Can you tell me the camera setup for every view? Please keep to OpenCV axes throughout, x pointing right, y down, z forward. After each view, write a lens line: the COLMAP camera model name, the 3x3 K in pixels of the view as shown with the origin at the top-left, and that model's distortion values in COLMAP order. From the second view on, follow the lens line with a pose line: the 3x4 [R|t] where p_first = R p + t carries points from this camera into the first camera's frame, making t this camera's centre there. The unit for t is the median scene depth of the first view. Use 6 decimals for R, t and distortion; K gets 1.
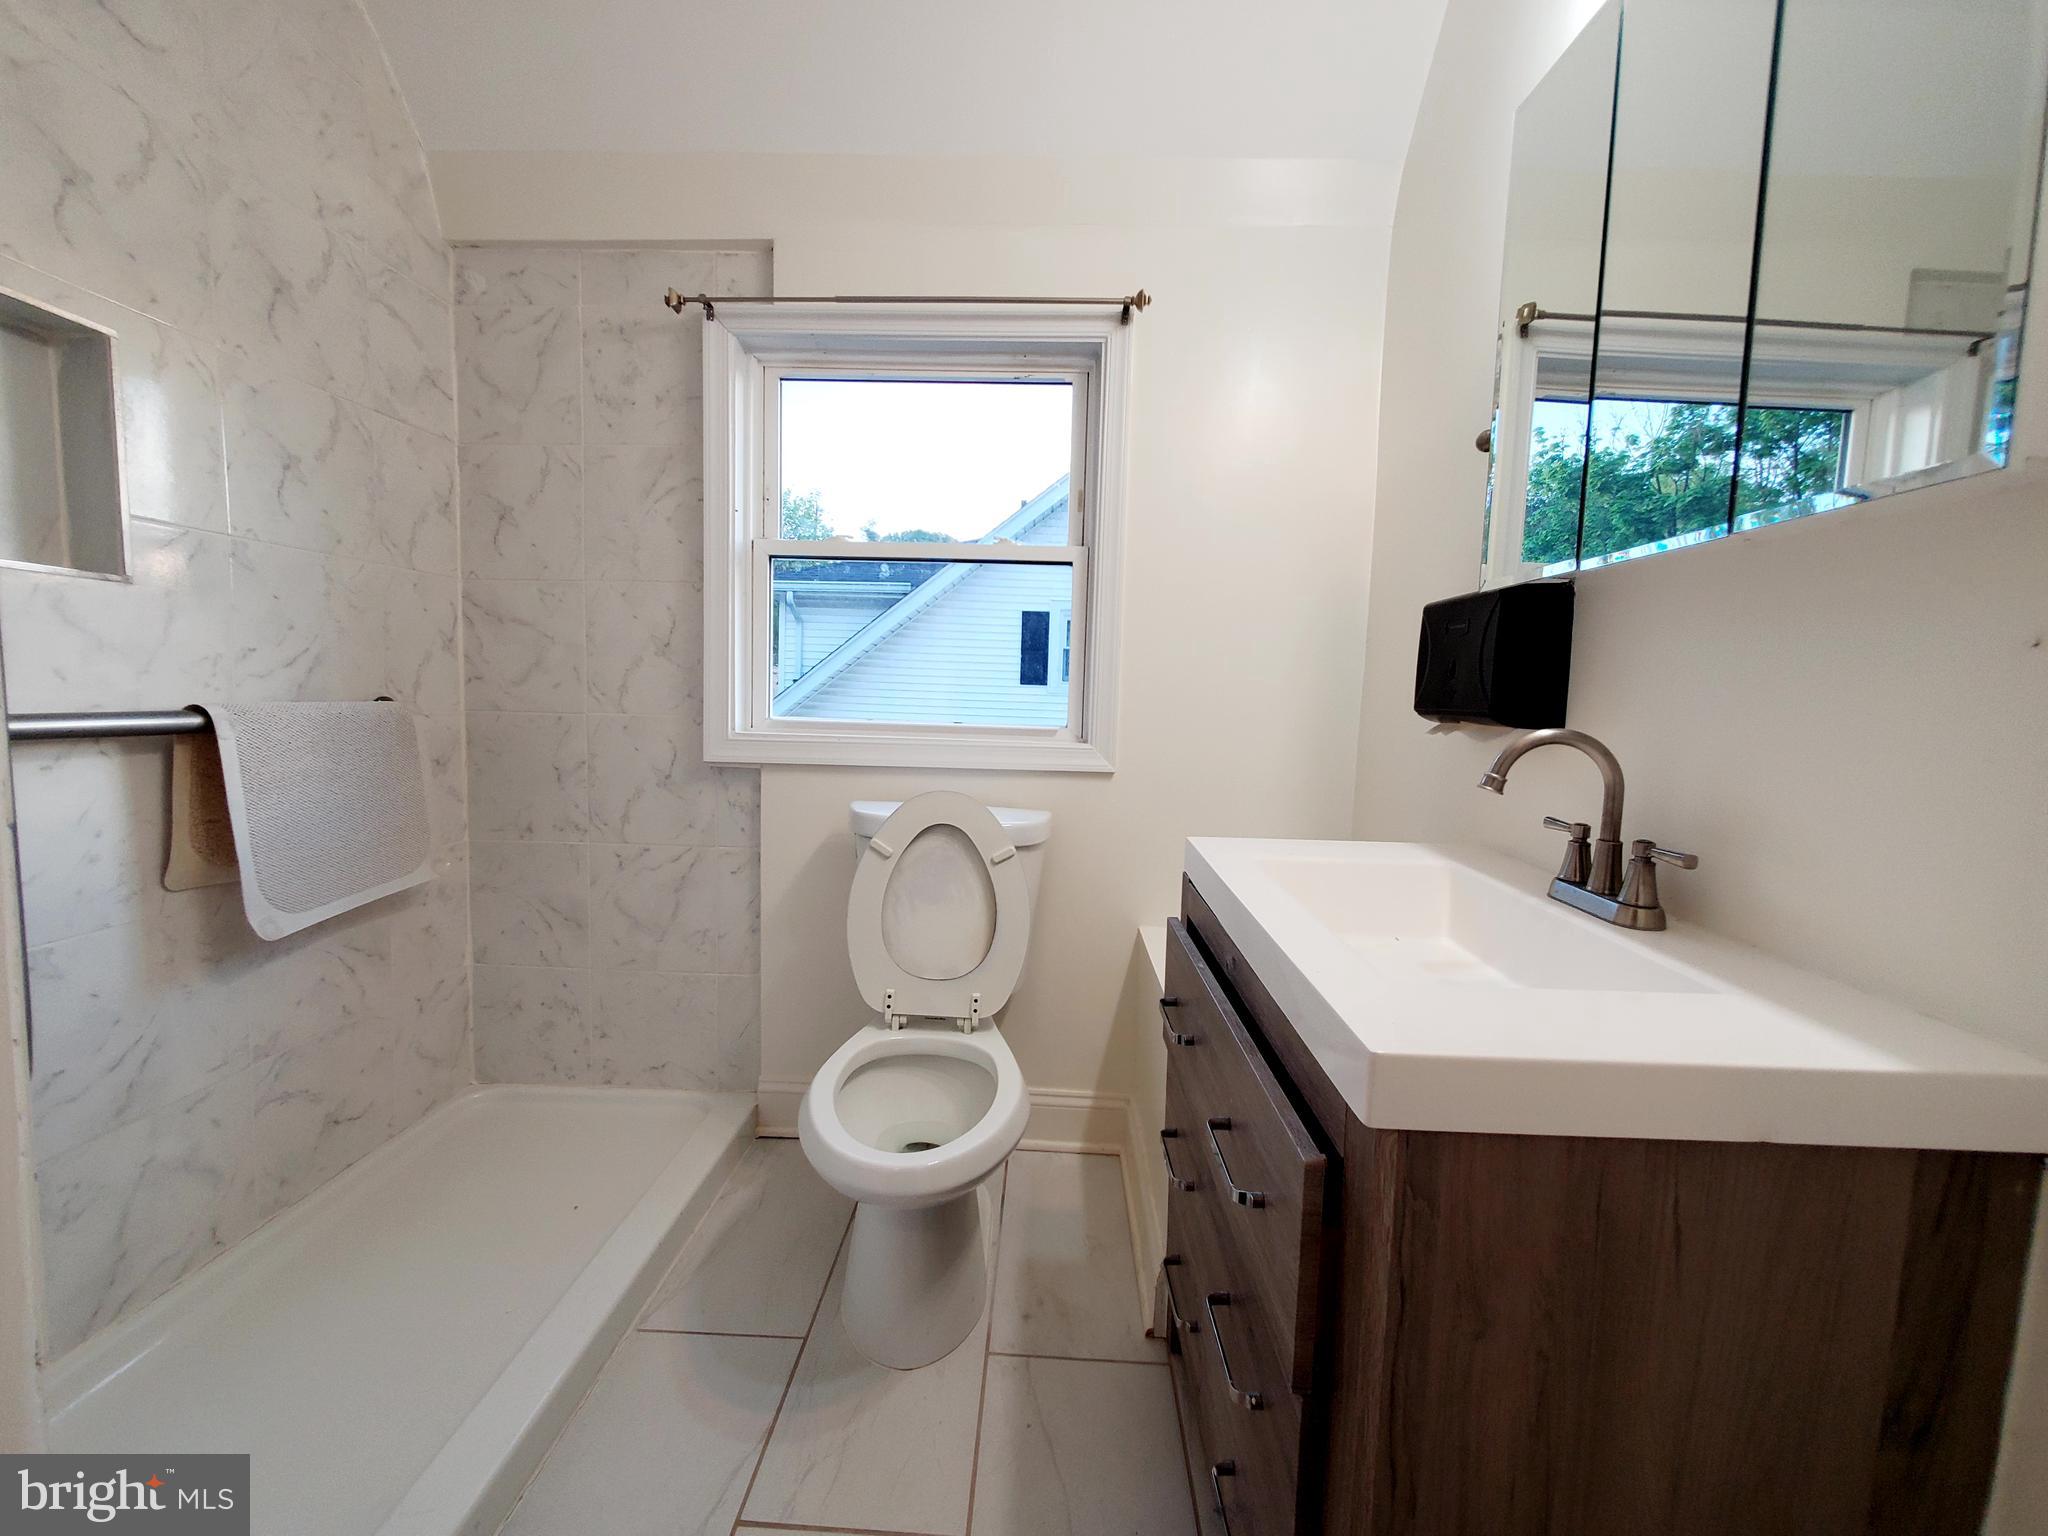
lens RADIAL K [[811.1, 0, 1028.0], [0, 811.1, 760.2], [0, 0, 1]] dist [-0.002047, -0.000634]
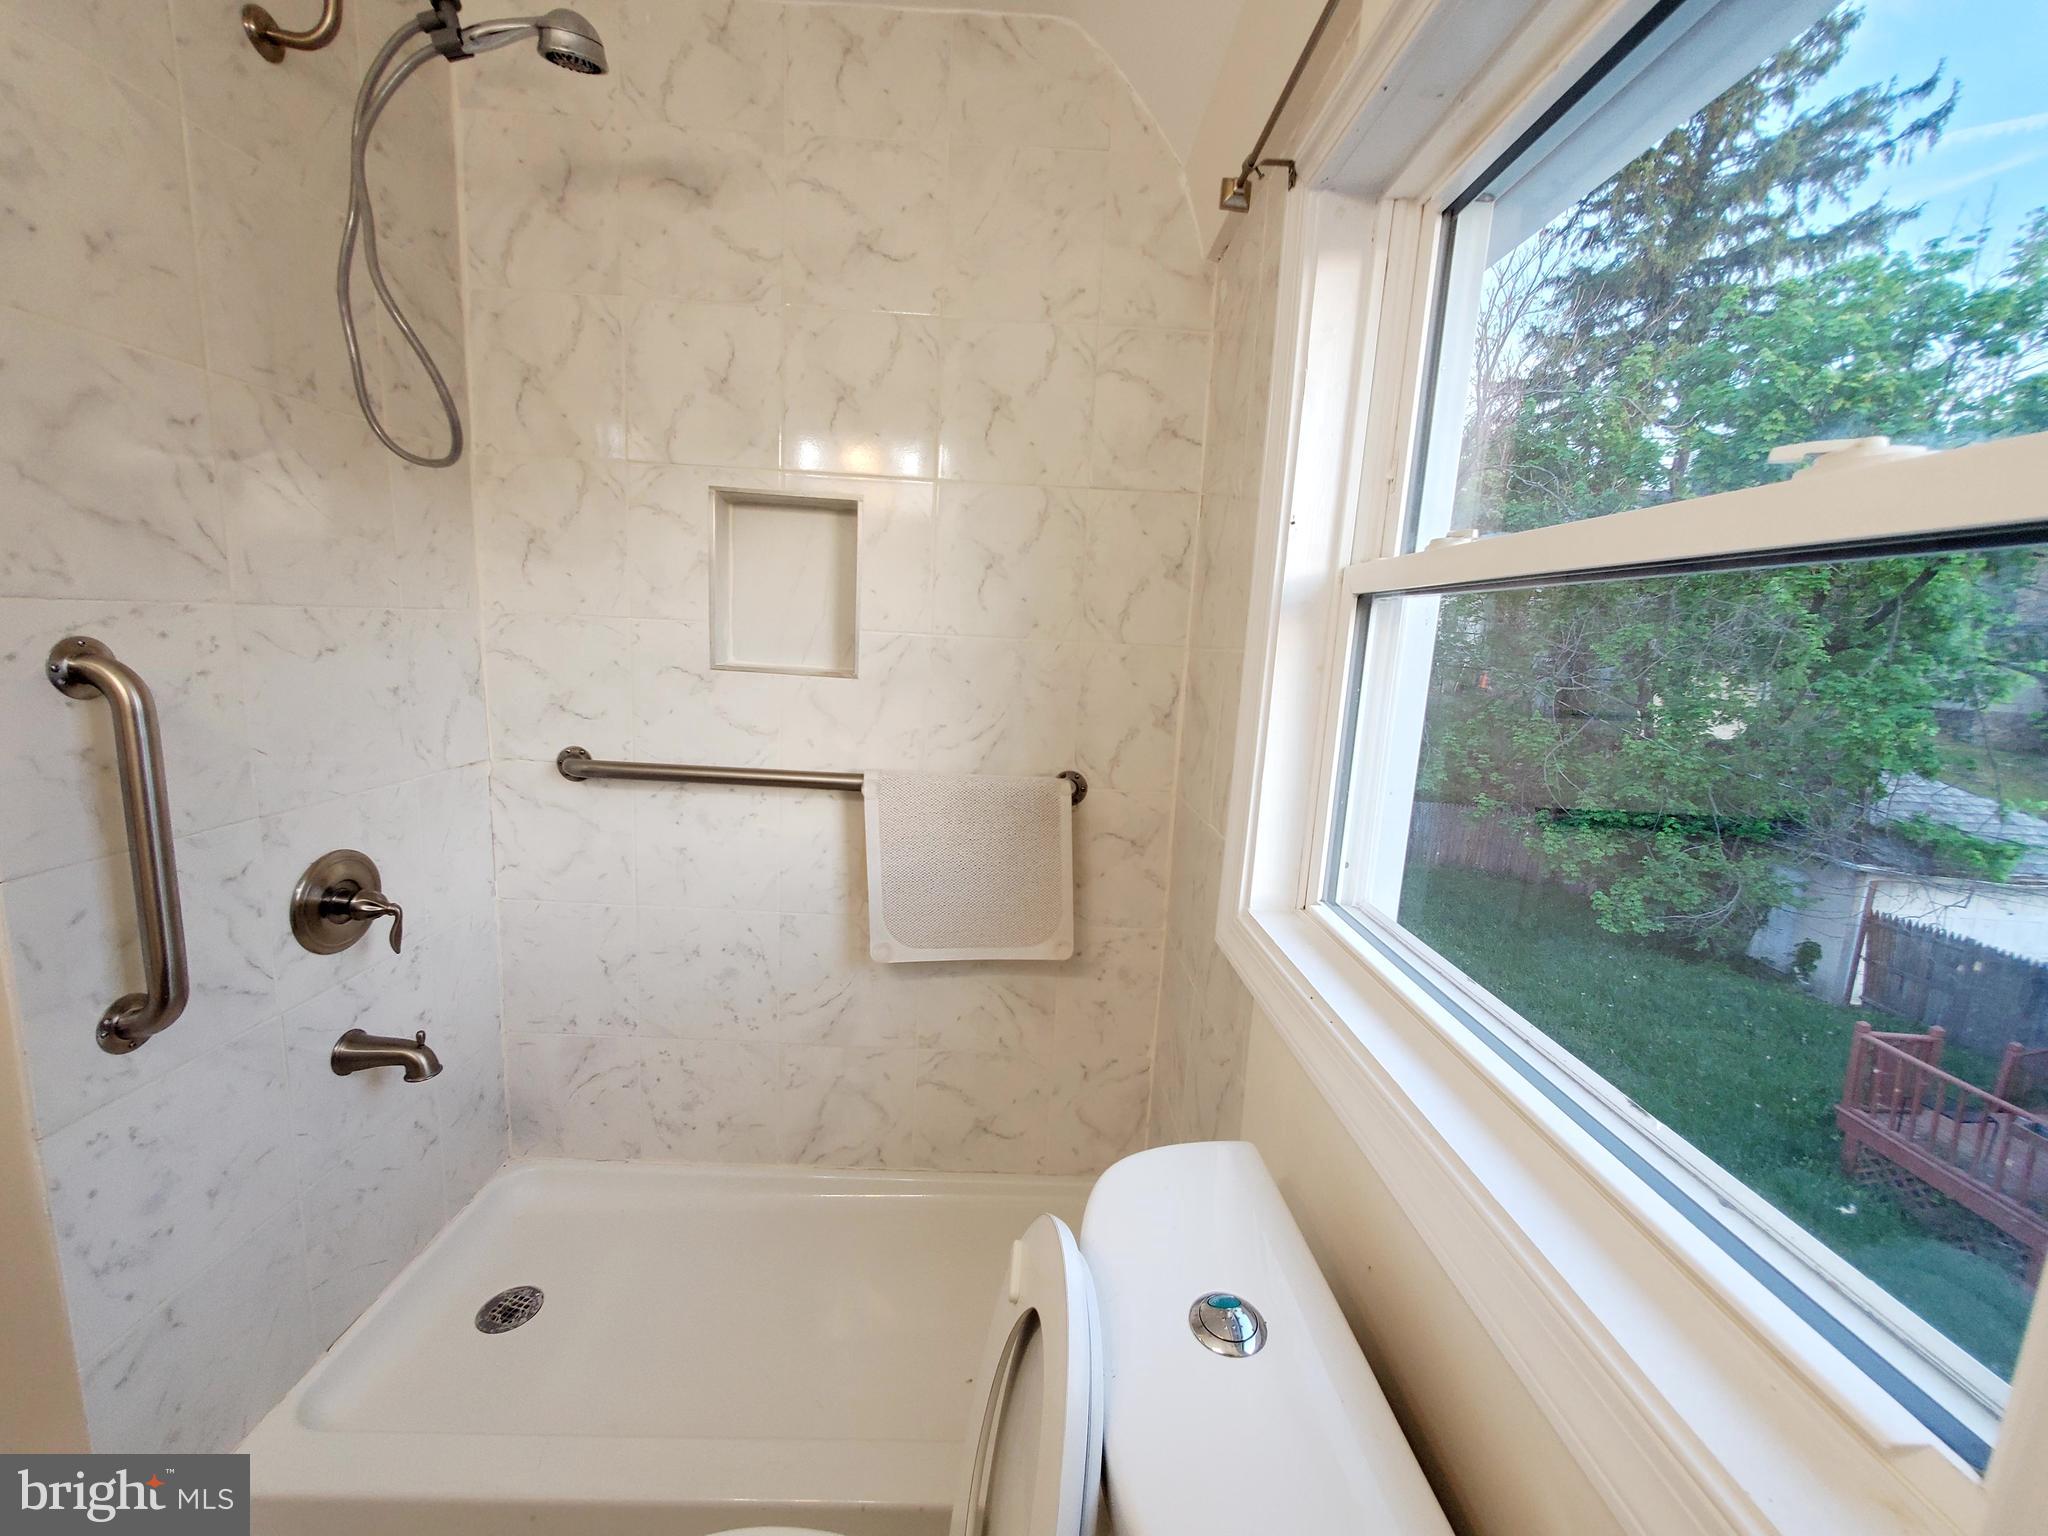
lens RADIAL K [[811.1, 0, 1028.0], [0, 811.1, 760.2], [0, 0, 1]] dist [-0.002047, -0.000634]
pose [[0.049678, 0.132336, -0.989959, 0.224482], [-0.133885, 0.983119, 0.124703, -0.226304], [0.989751, 0.126346, 0.066558, 0.935486]]
